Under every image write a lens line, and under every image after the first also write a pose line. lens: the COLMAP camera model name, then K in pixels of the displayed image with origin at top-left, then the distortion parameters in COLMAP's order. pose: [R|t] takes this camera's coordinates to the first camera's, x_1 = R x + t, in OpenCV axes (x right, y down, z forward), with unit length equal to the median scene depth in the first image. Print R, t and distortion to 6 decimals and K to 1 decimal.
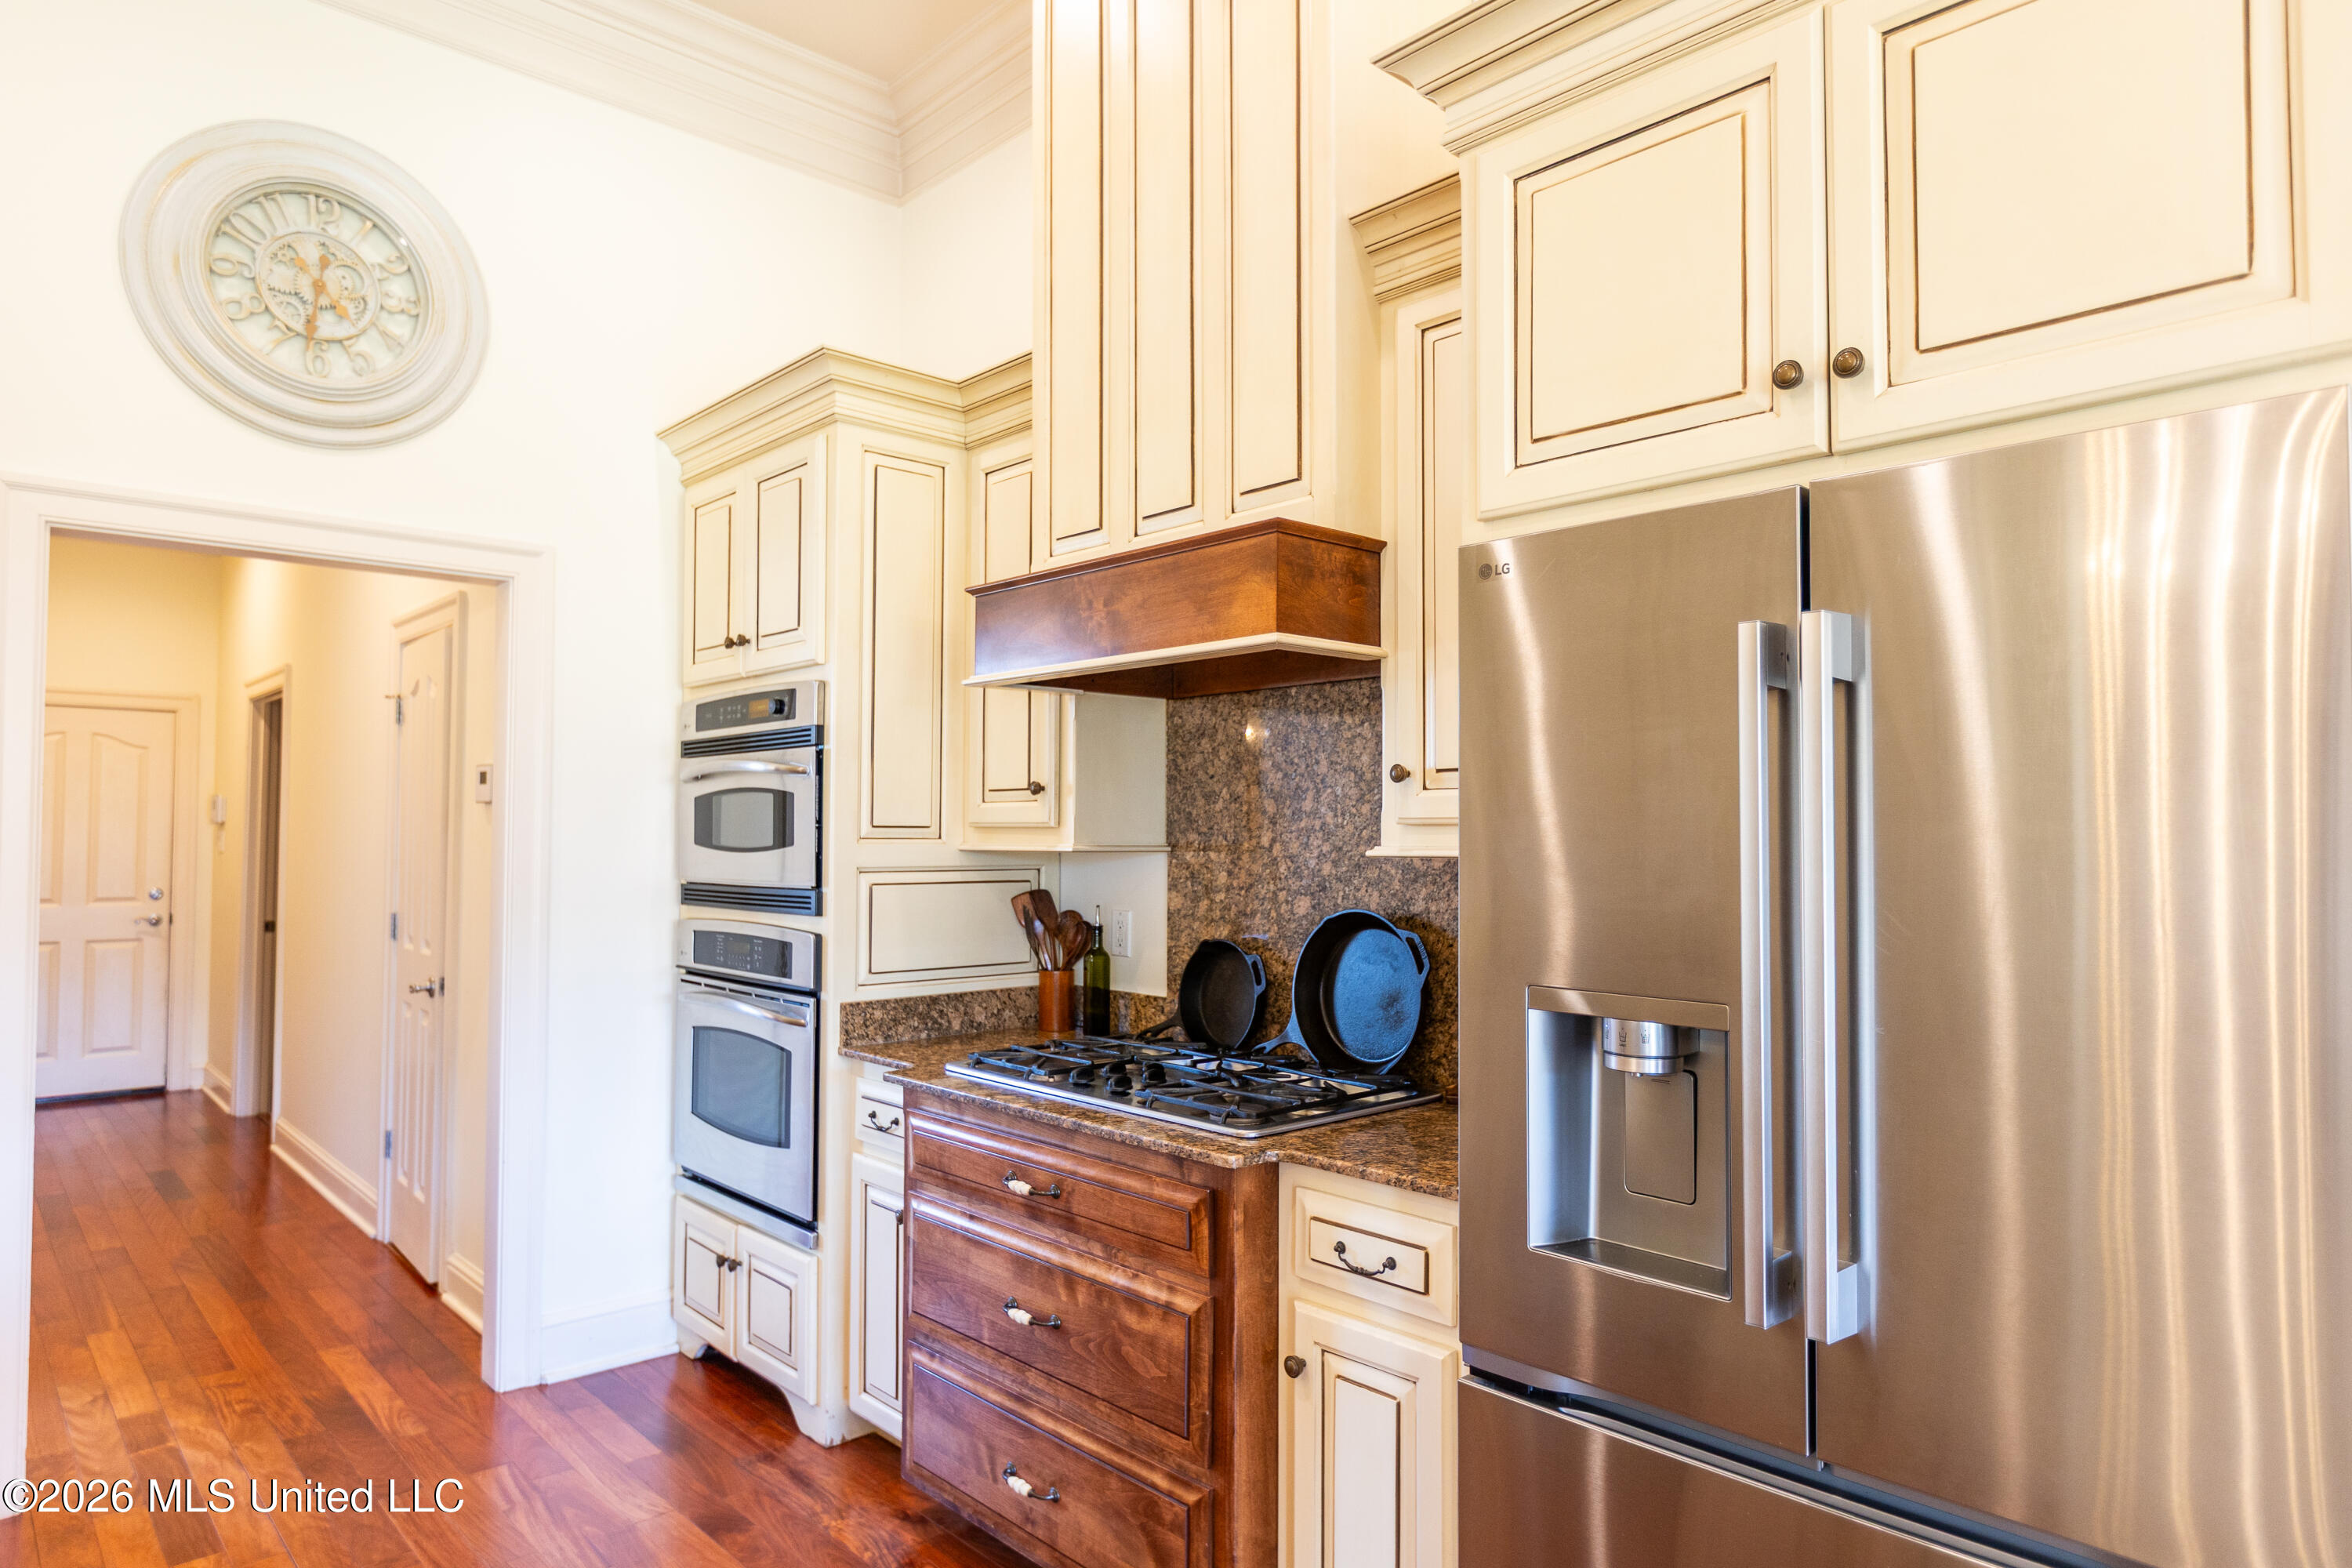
lens RADIAL K [[1374.1, 0, 1185.1], [0, 1374.1, 794.7], [0, 0, 1]] dist [0.002120, 0.000245]
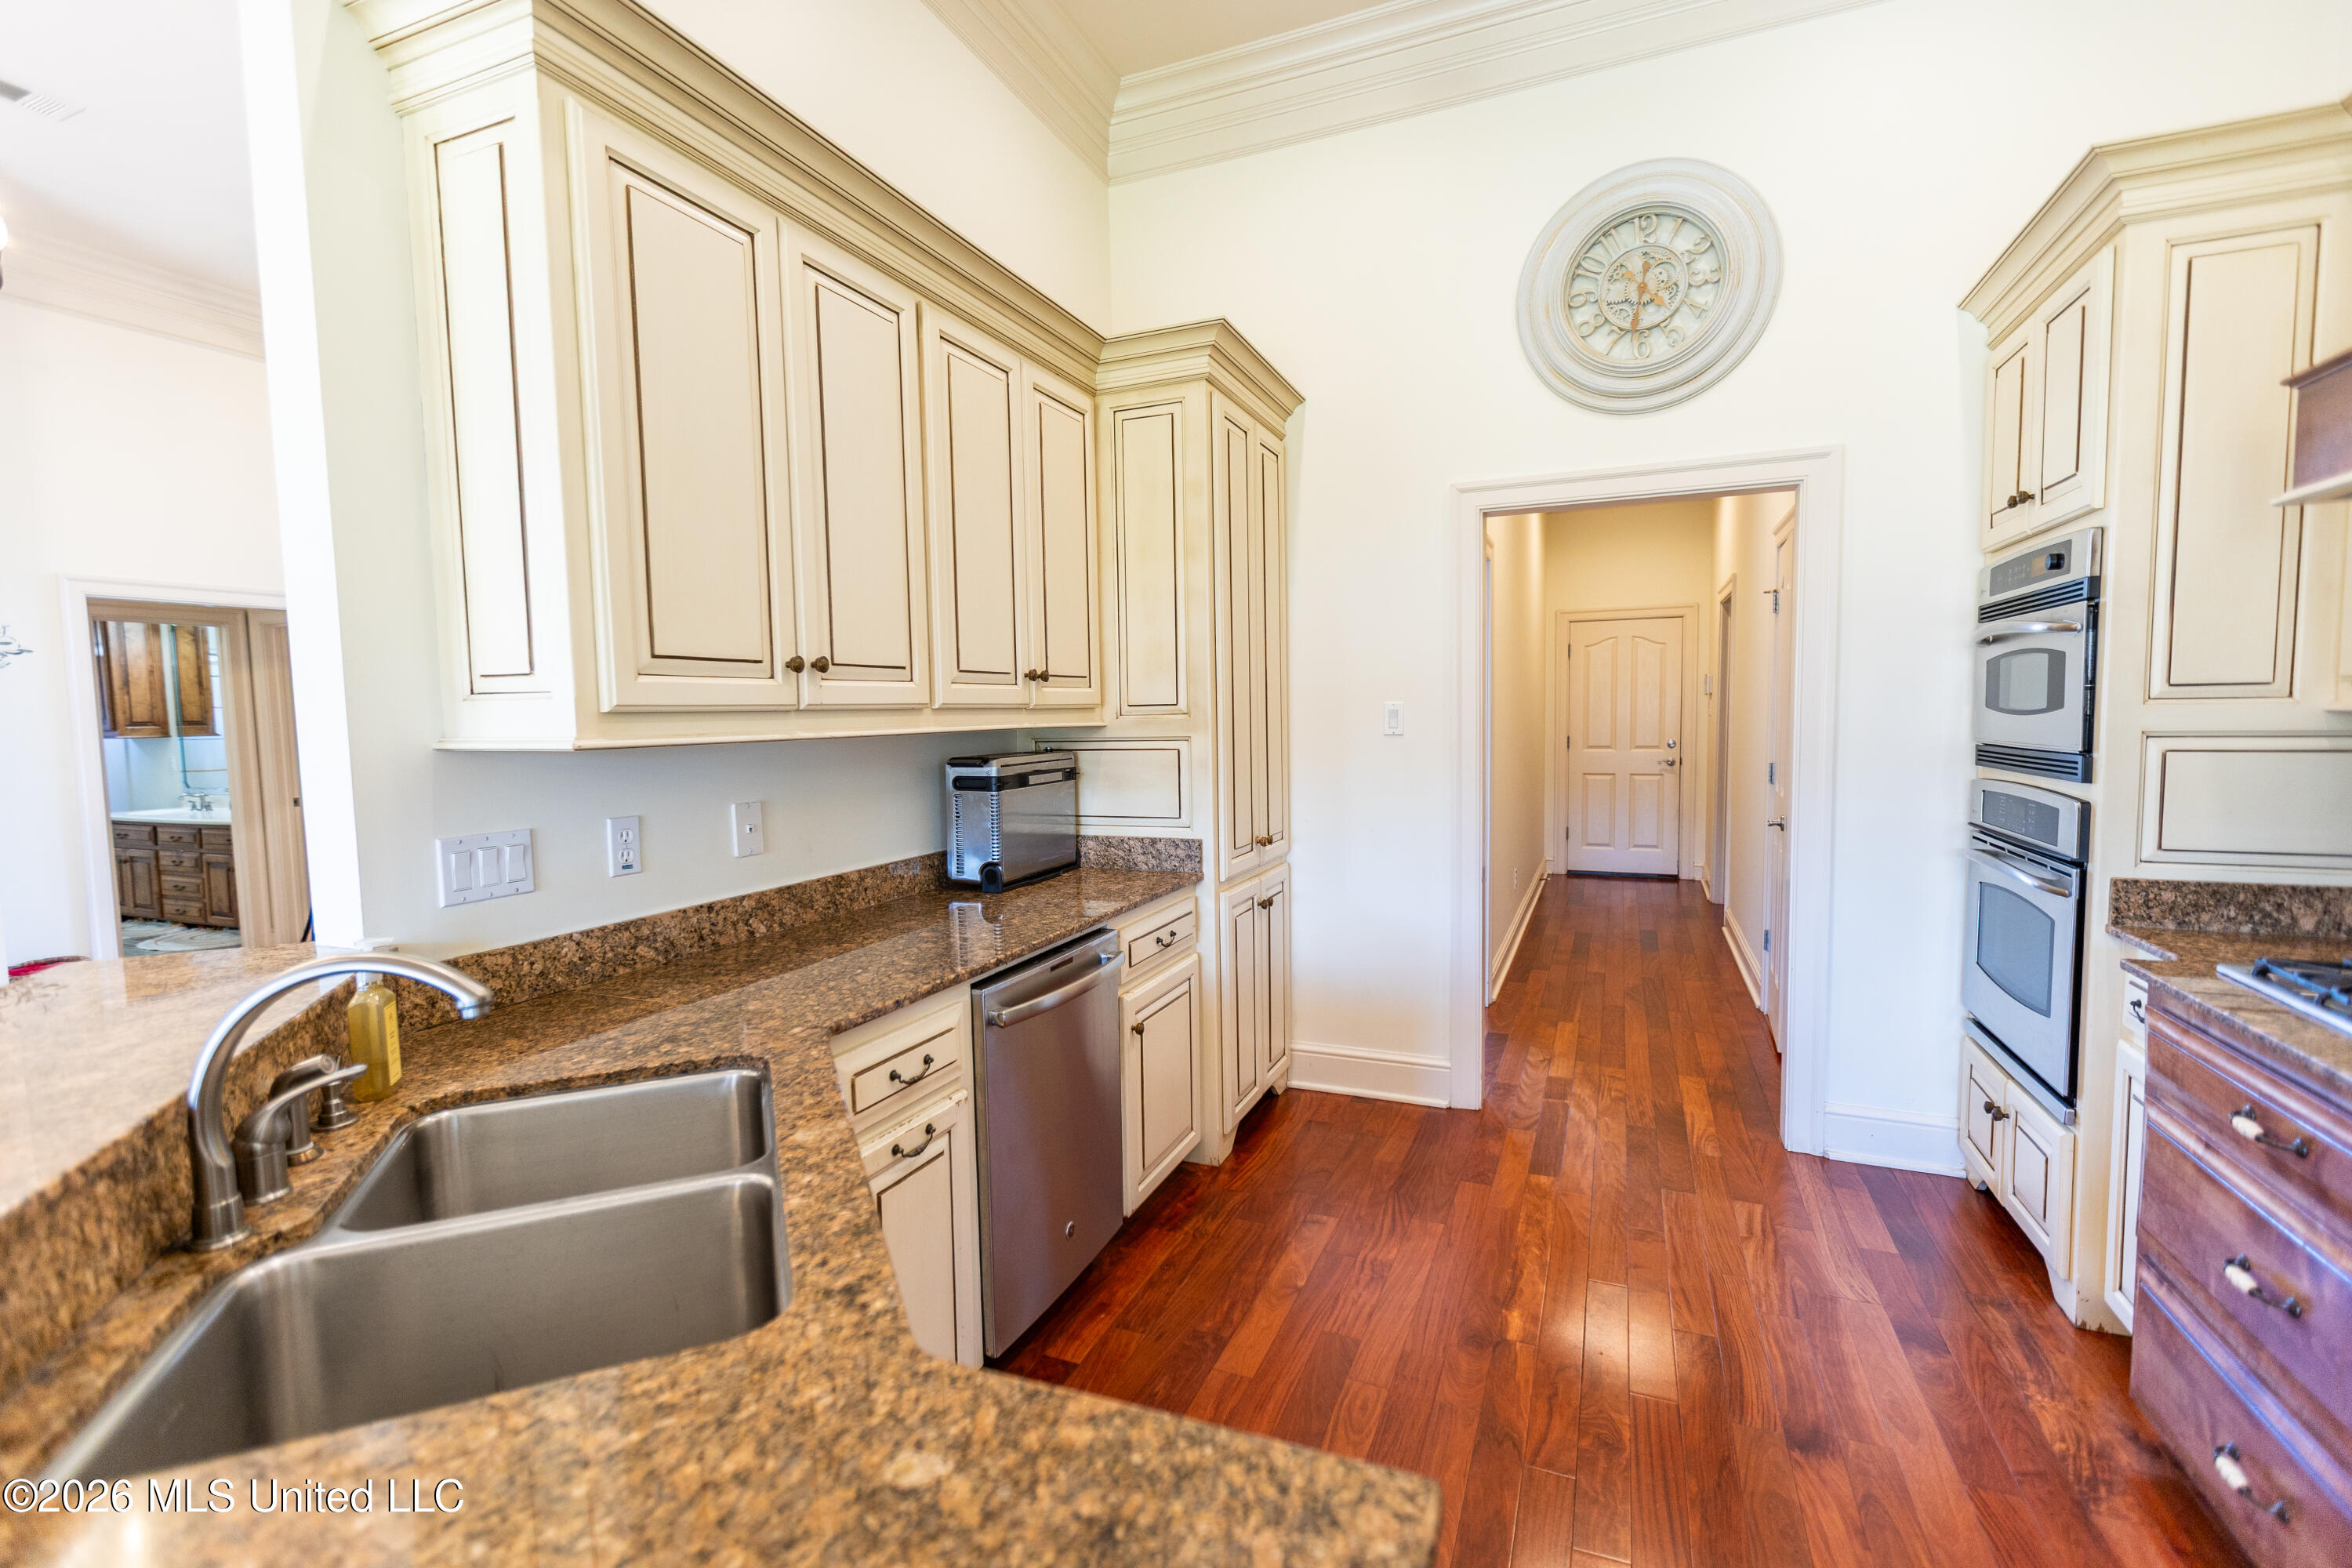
lens RADIAL K [[1059.3, 0, 1171.6], [0, 1059.3, 788.5], [0, 0, 1]] dist [0.001561, -0.000108]
pose [[0.403992, 0.057910, -0.912927, 0.140611], [0.045601, 0.995478, 0.083326, 0.003425], [0.913625, -0.075293, 0.399525, 0.140312]]
